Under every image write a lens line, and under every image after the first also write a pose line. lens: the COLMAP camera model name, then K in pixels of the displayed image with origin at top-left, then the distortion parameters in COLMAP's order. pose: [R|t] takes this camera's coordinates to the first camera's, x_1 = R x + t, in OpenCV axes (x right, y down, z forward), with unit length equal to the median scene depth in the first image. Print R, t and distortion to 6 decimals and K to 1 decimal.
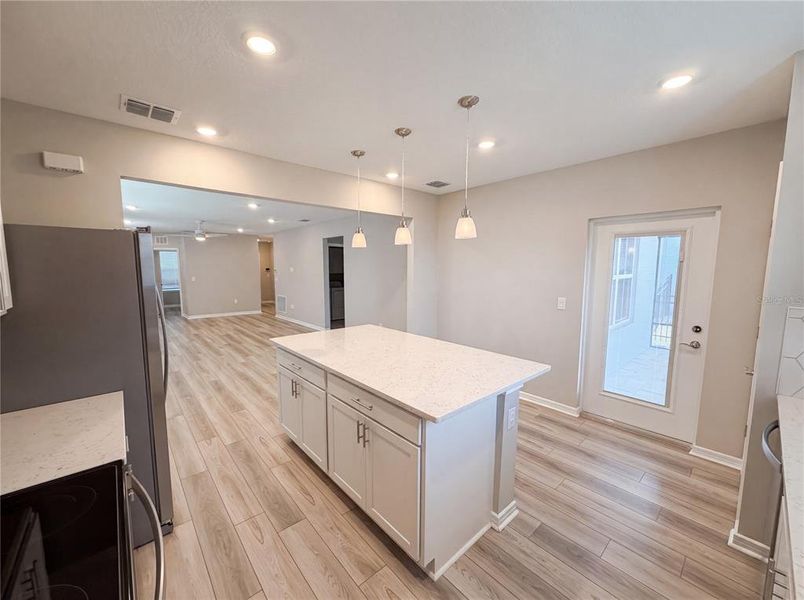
lens RADIAL K [[318.2, 0, 400.5], [0, 318.2, 299.3], [0, 0, 1]] dist [0.002093, 0.000713]
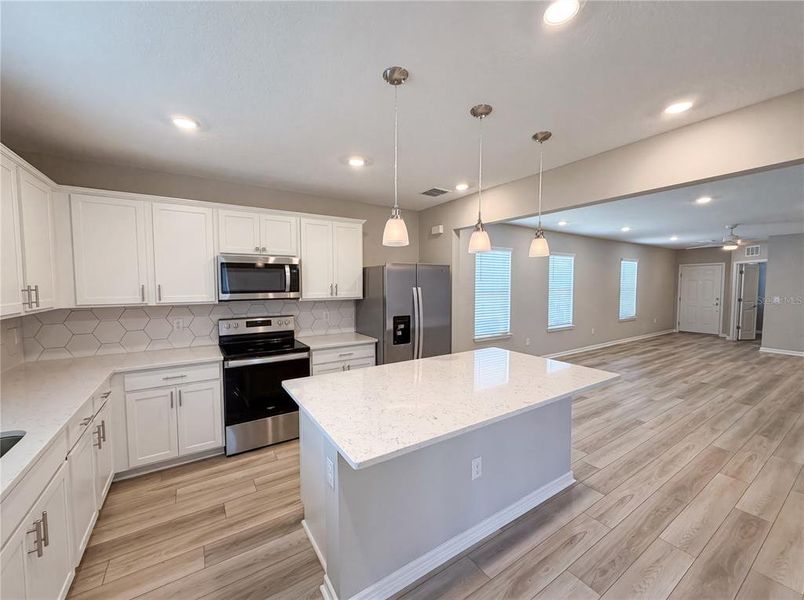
lens RADIAL K [[320.7, 0, 399.0], [0, 320.7, 302.0], [0, 0, 1]] dist [-0.000810, 0.000749]
pose [[-0.140311, 0.061162, -0.988217, 0.770652], [-0.102293, 0.991854, 0.075911, -0.091262], [0.984809, 0.111739, -0.132912, 0.861680]]
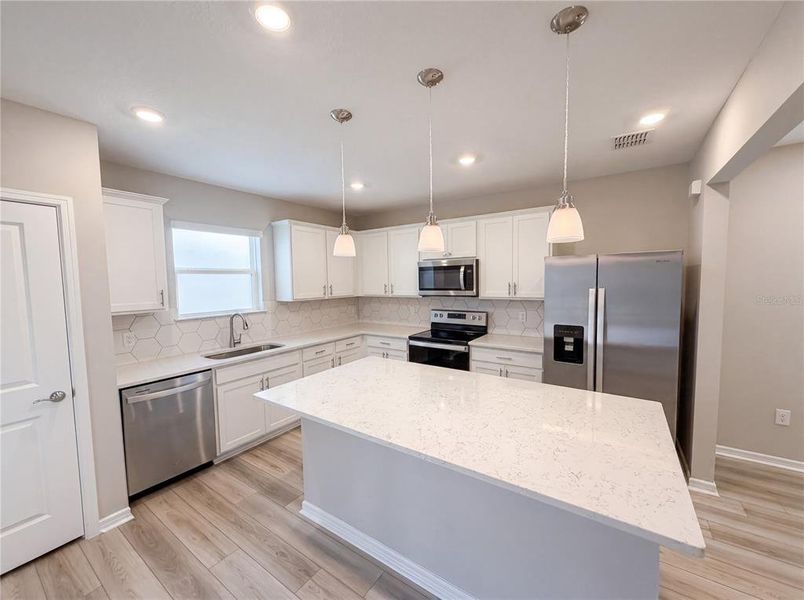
lens RADIAL K [[320.7, 0, 399.5], [0, 320.7, 300.2], [0, 0, 1]] dist [-0.000810, 0.000749]
pose [[-0.968394, 0.029528, -0.247670, 0.222482], [-0.011624, 0.986546, 0.163071, -0.169666], [0.249153, 0.160796, -0.955022, 1.518240]]
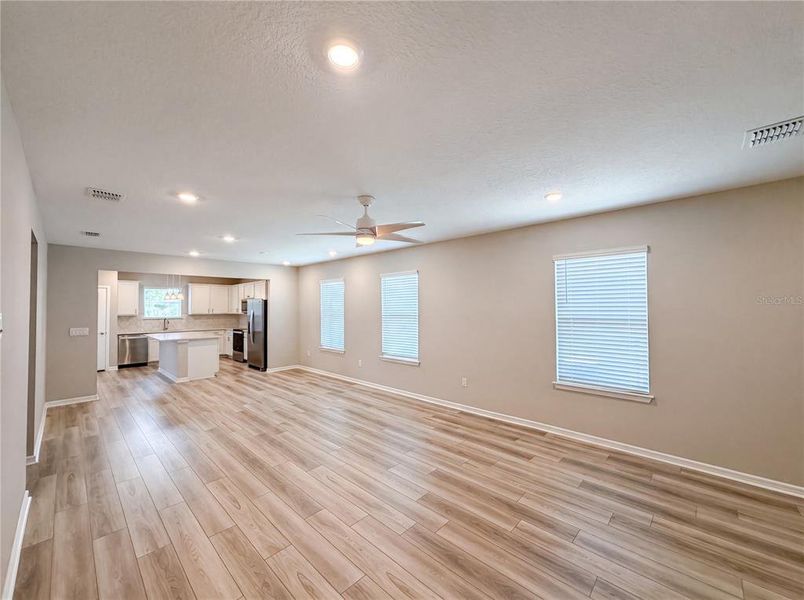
lens RADIAL K [[320.7, 0, 400.5], [0, 320.7, 303.8], [0, 0, 1]] dist [-0.000810, 0.000749]
pose [[-0.995717, 0.002661, -0.092412, -1.690487], [-0.005555, 0.996057, 0.088537, -0.384492], [0.092283, 0.088671, -0.991777, 3.860927]]
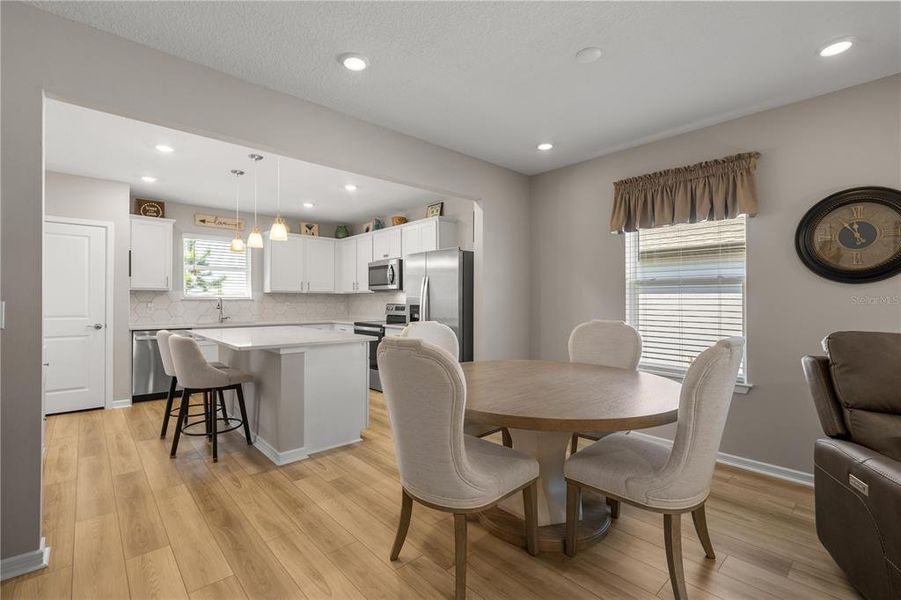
lens RADIAL K [[404.3, 0, 450.9], [0, 404.3, 300.1], [0, 0, 1]] dist [-0.000929, -0.000601]
pose [[-0.999697, -0.006411, -0.023780, -0.644705], [-0.008764, 0.994932, 0.100171, -0.126299], [0.023017, 0.100349, -0.994686, 2.384530]]
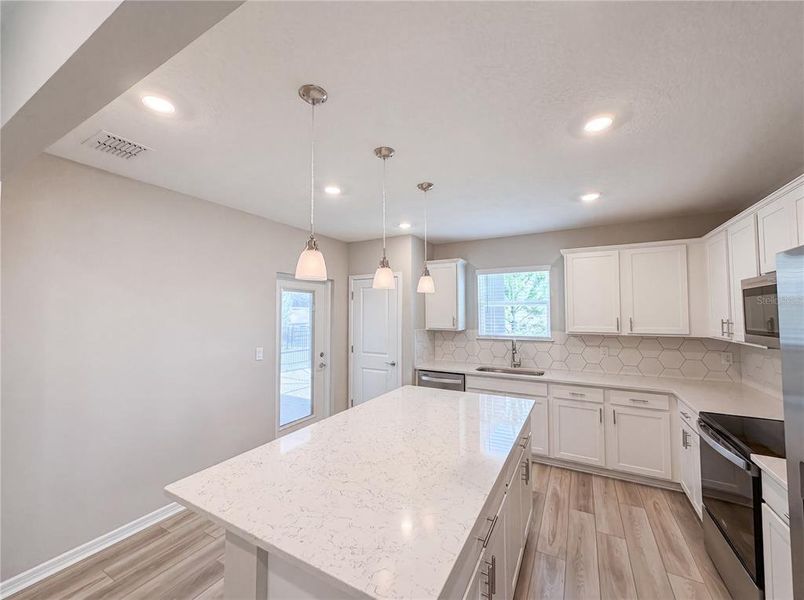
lens RADIAL K [[320.7, 0, 402.0], [0, 320.7, 296.7], [0, 0, 1]] dist [-0.000810, 0.000749]
pose [[-0.342004, 0.047079, 0.938518, -0.685639], [0.094237, 0.995428, -0.015593, -0.126652], [-0.934961, 0.083110, -0.344877, 1.150538]]
